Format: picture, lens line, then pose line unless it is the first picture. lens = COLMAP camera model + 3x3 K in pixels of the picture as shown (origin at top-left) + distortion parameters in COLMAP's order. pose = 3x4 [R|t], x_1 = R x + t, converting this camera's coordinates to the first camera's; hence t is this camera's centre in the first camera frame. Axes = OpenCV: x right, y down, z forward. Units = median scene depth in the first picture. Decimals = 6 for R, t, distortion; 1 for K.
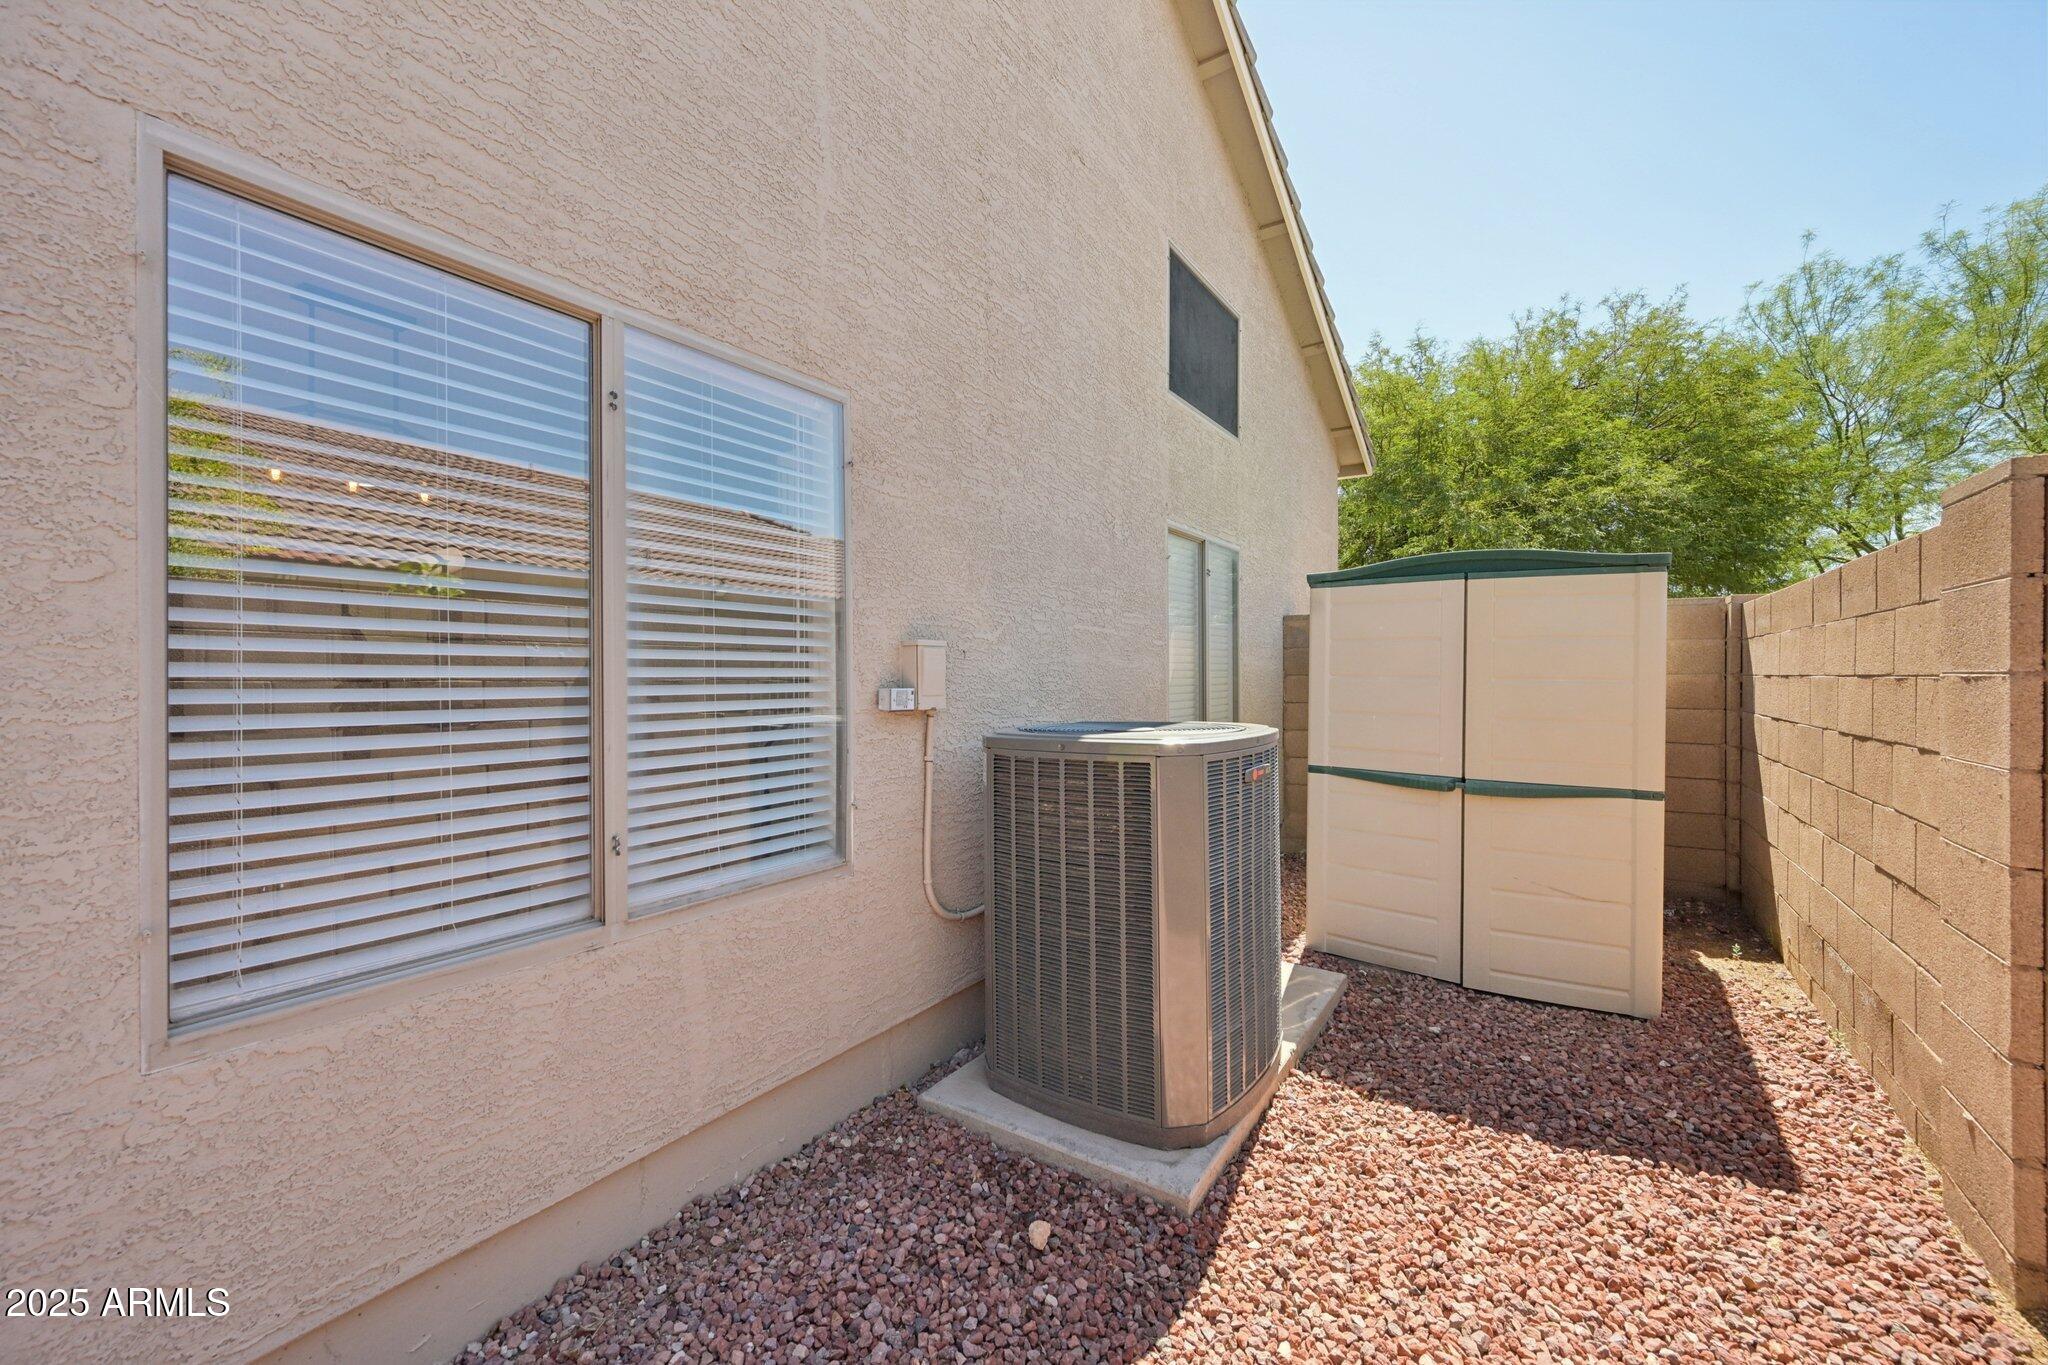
lens RADIAL K [[799.1, 0, 1031.5], [0, 799.1, 666.2], [0, 0, 1]] dist [-0.000460, -0.000019]
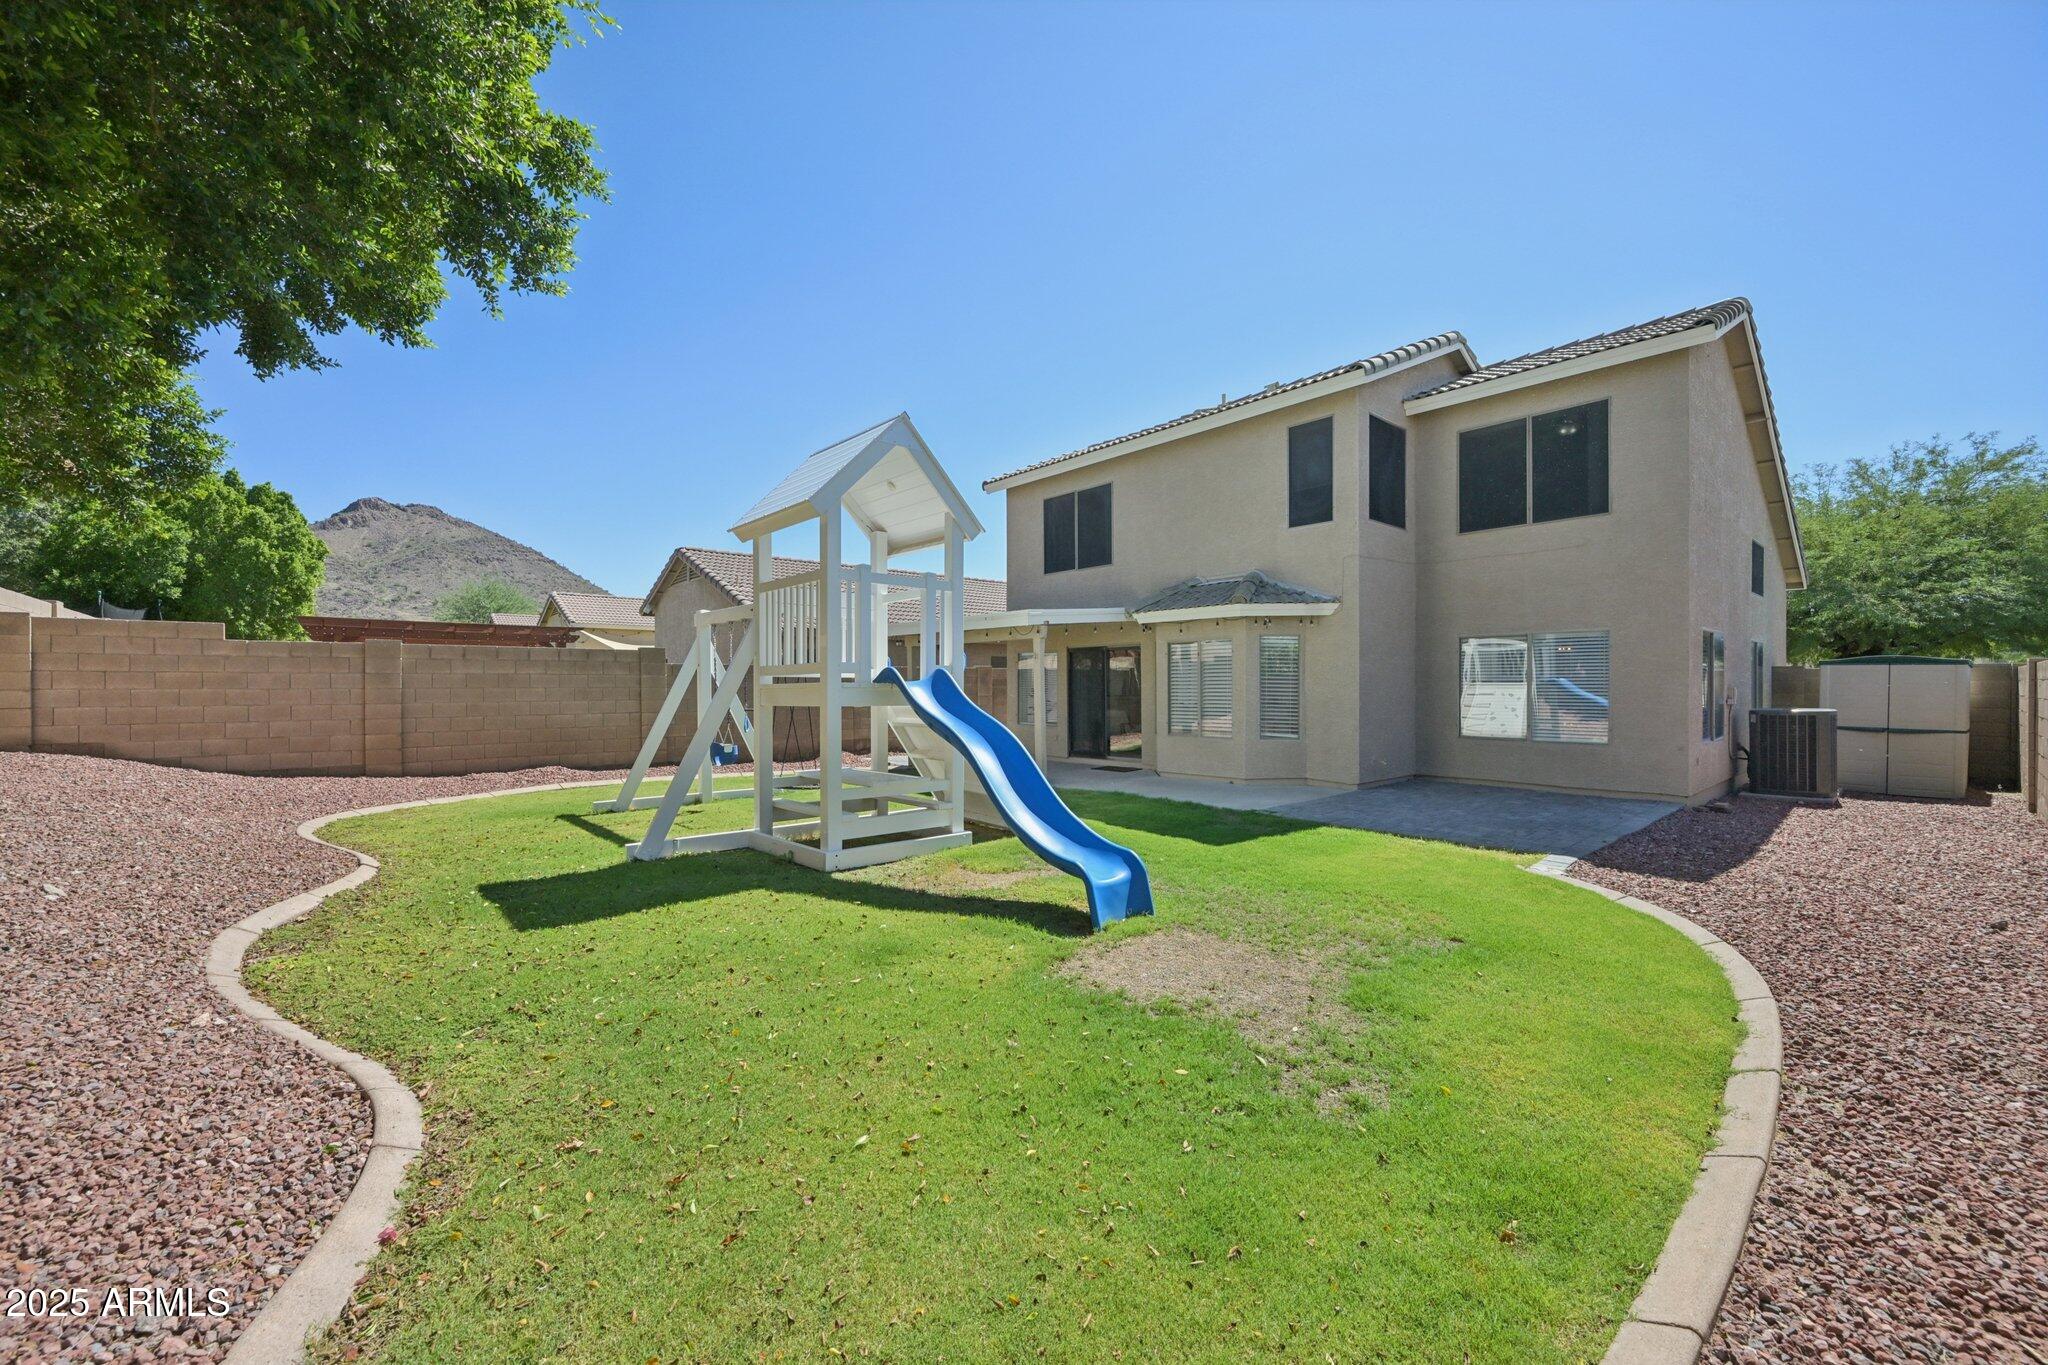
lens RADIAL K [[807.2, 0, 1021.4], [0, 807.2, 693.2], [0, 0, 1]] dist [-0.001390, 0.000122]
pose [[0.968830, 0.005429, -0.247668, -0.862215], [0.001415, 0.999622, 0.027450, -0.042051], [0.247723, -0.026945, 0.968456, -1.260438]]
